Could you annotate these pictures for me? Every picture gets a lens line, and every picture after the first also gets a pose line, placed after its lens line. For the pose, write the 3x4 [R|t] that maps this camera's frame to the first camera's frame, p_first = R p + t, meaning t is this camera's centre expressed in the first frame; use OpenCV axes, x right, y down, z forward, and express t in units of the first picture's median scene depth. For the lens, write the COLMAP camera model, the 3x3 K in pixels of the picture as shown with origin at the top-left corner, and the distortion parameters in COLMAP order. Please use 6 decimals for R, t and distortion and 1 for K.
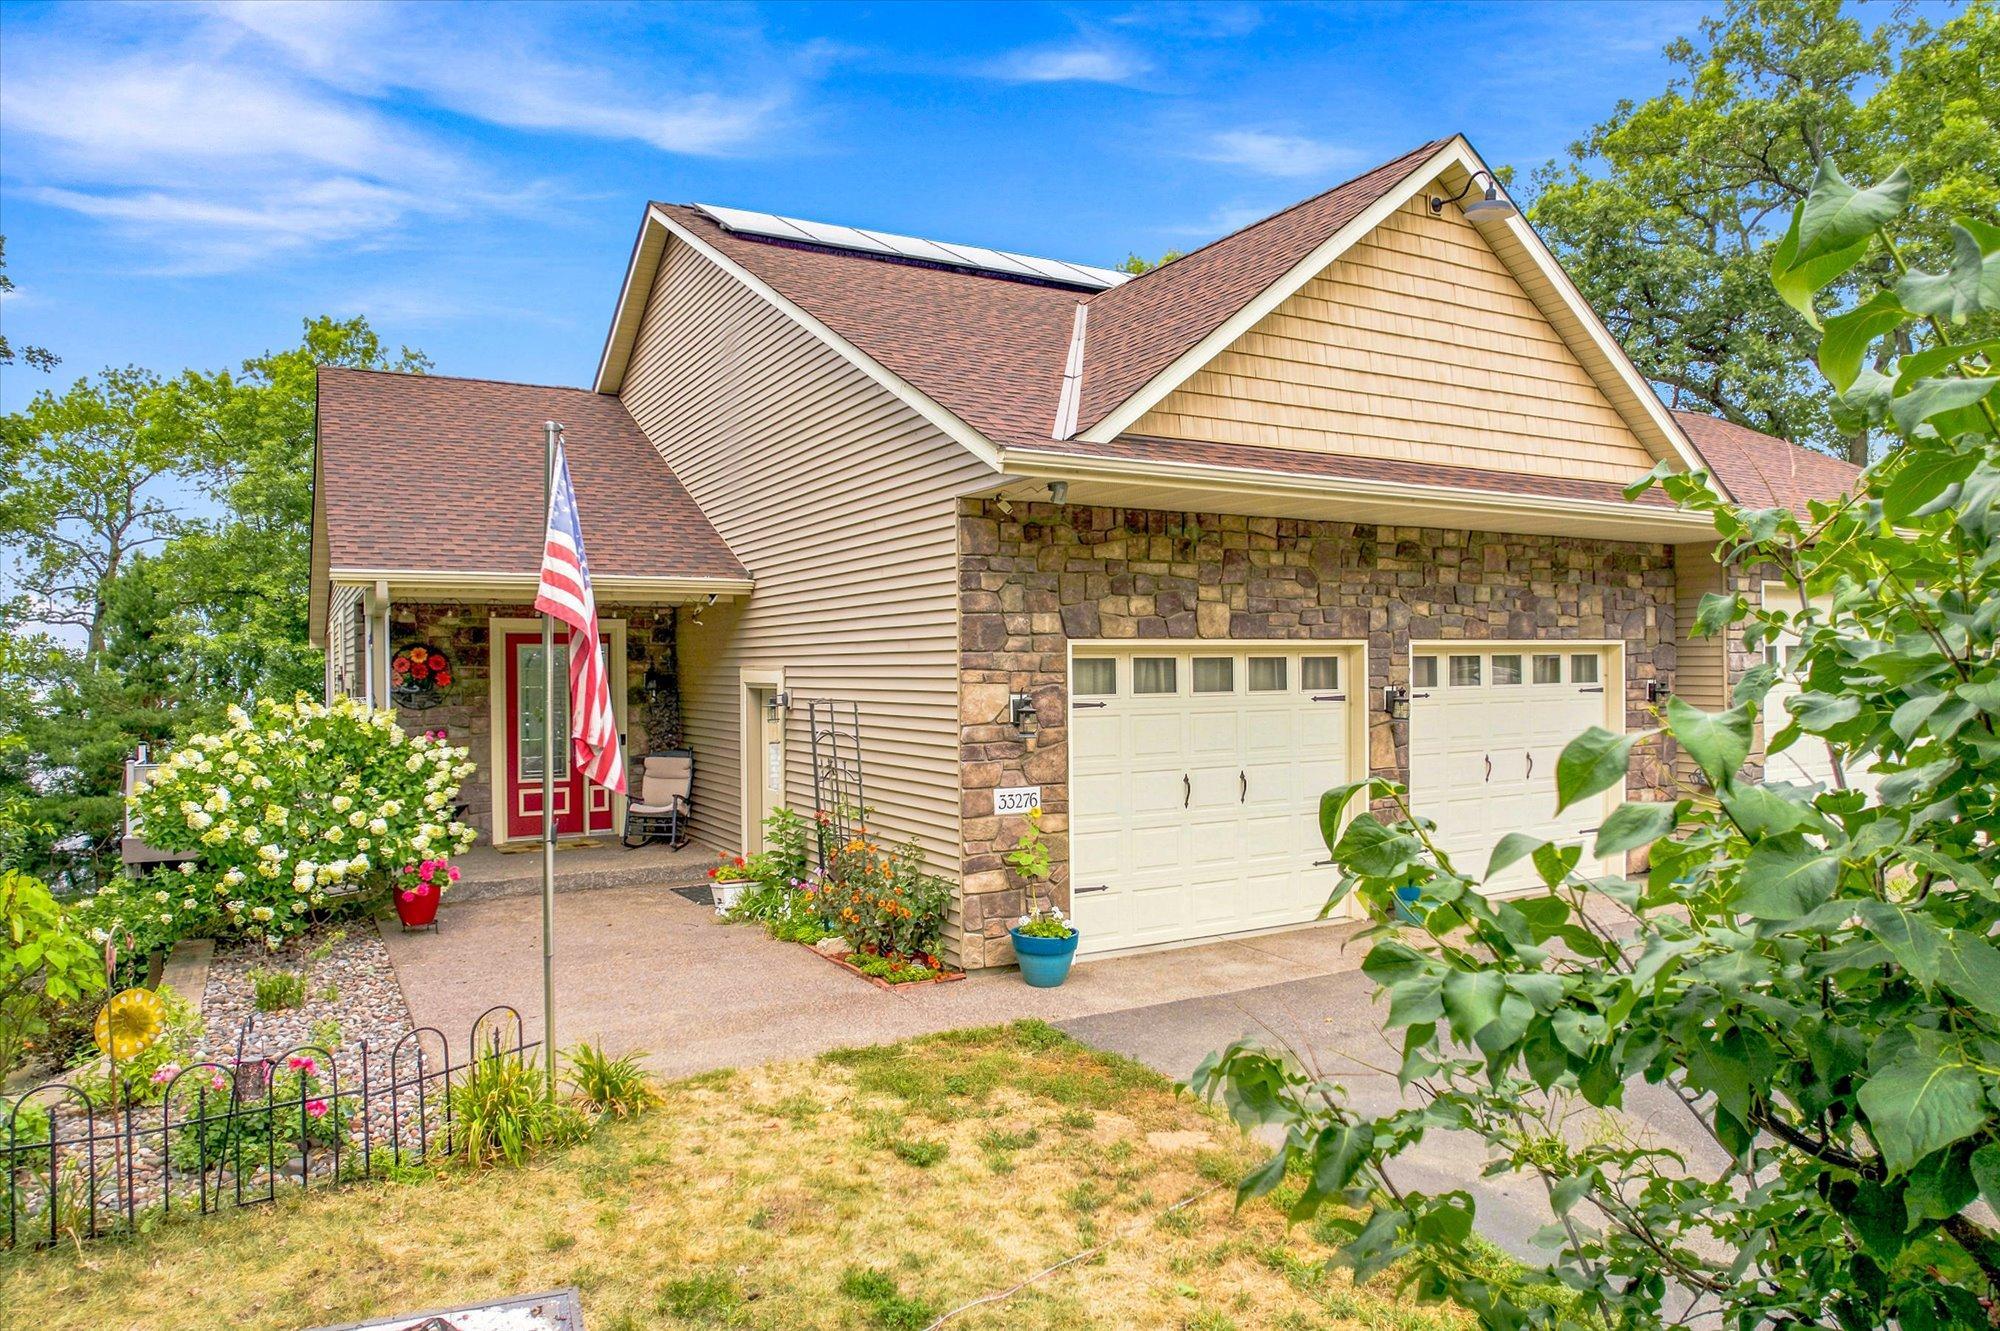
lens RADIAL K [[1270.2, 0, 1000.0], [0, 1270.2, 665.5], [0, 0, 1]] dist [-0.023658, -0.000691]
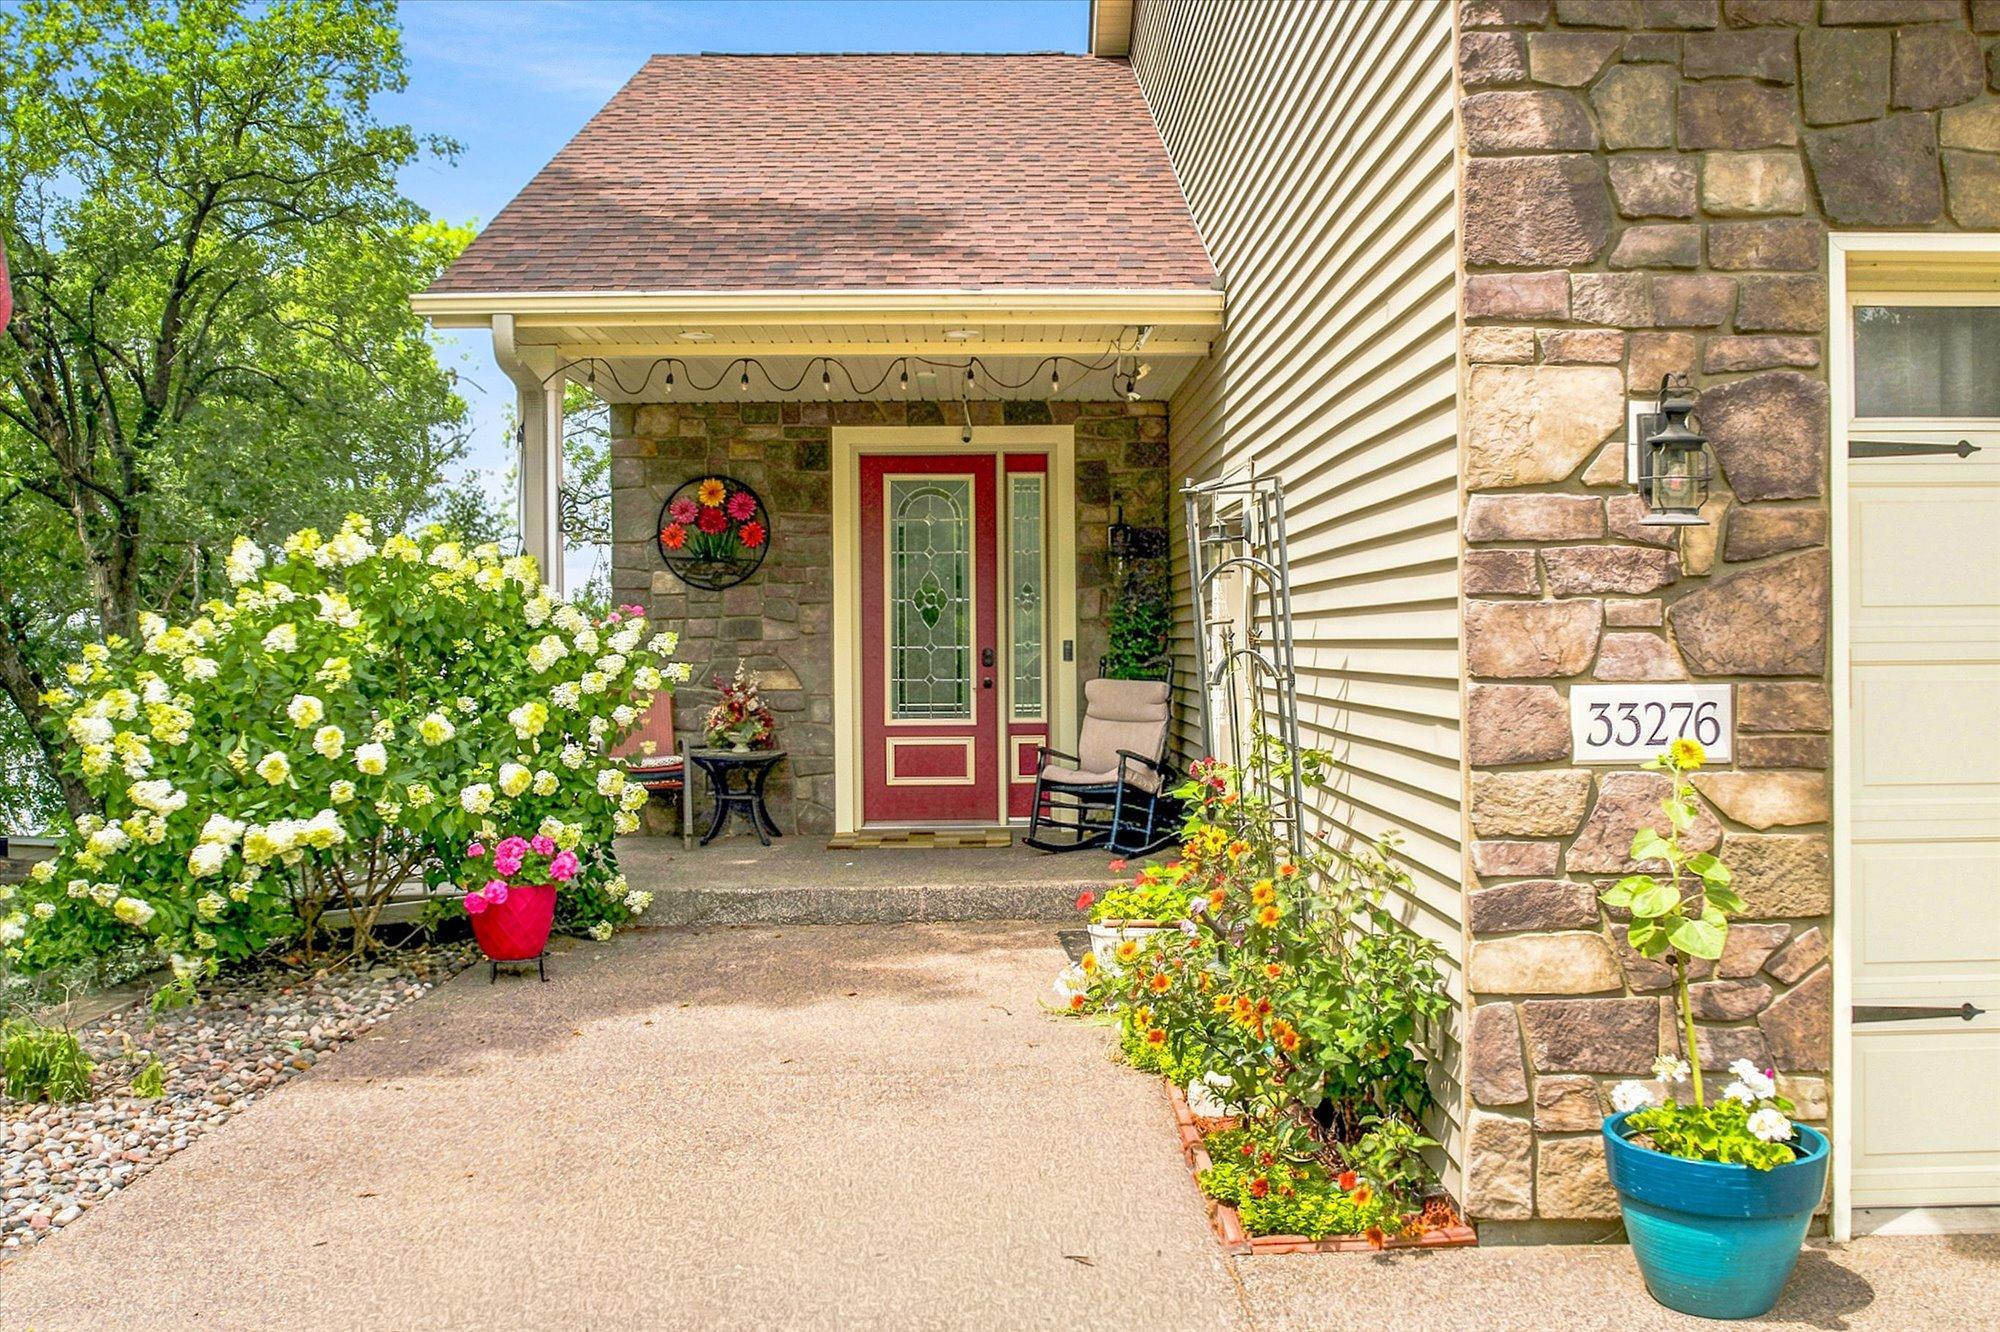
lens RADIAL K [[1790.0, 0, 1112.0], [0, 1790.0, 665.3], [0, 0, 1]] dist [-0.039766, 0.000348]
pose [[0.887839, 0.003983, -0.460136, 0.095279], [0.002273, 0.999912, 0.013043, 0.079782], [0.460148, -0.012626, 0.887753, 0.494993]]
